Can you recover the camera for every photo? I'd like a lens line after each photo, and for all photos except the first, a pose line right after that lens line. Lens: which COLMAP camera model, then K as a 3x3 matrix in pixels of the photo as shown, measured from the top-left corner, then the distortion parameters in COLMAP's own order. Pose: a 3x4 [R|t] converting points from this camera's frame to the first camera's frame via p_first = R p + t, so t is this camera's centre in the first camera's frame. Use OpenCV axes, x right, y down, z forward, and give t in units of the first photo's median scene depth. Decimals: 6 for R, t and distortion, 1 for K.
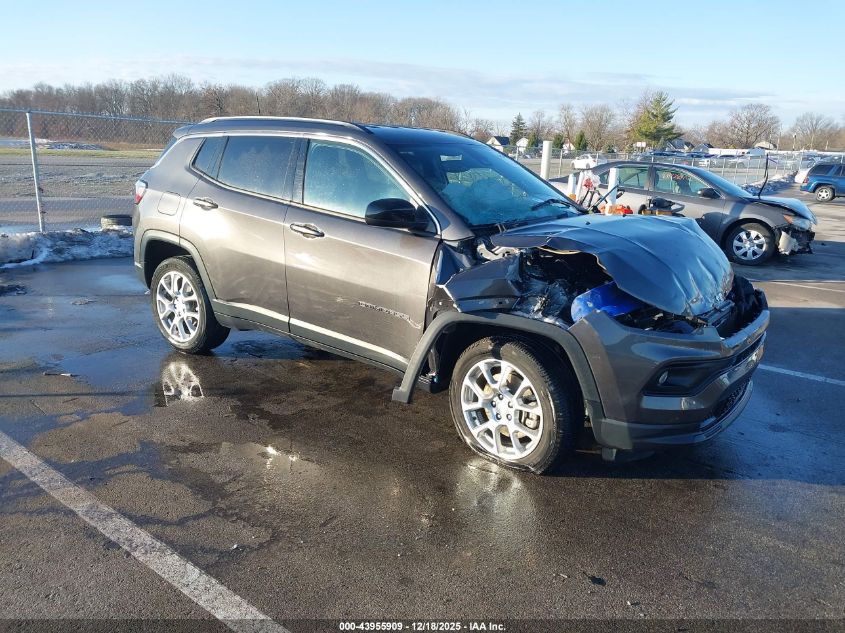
lens RADIAL K [[717.6, 0, 428.2], [0, 717.6, 315.6], [0, 0, 1]] dist [0.003576, 0.006499]
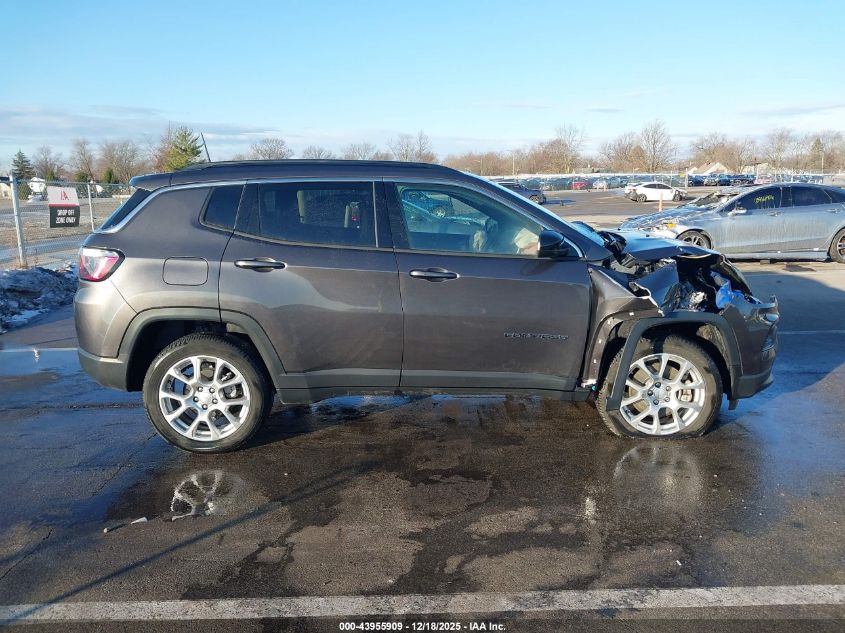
lens RADIAL K [[717.6, 0, 428.2], [0, 717.6, 315.6], [0, 0, 1]] dist [0.003576, 0.006499]
pose [[0.746553, -0.165997, 0.644285, -0.909117], [0.194040, 0.980599, 0.027807, -0.104407], [-0.636402, 0.104258, 0.764279, 0.306516]]
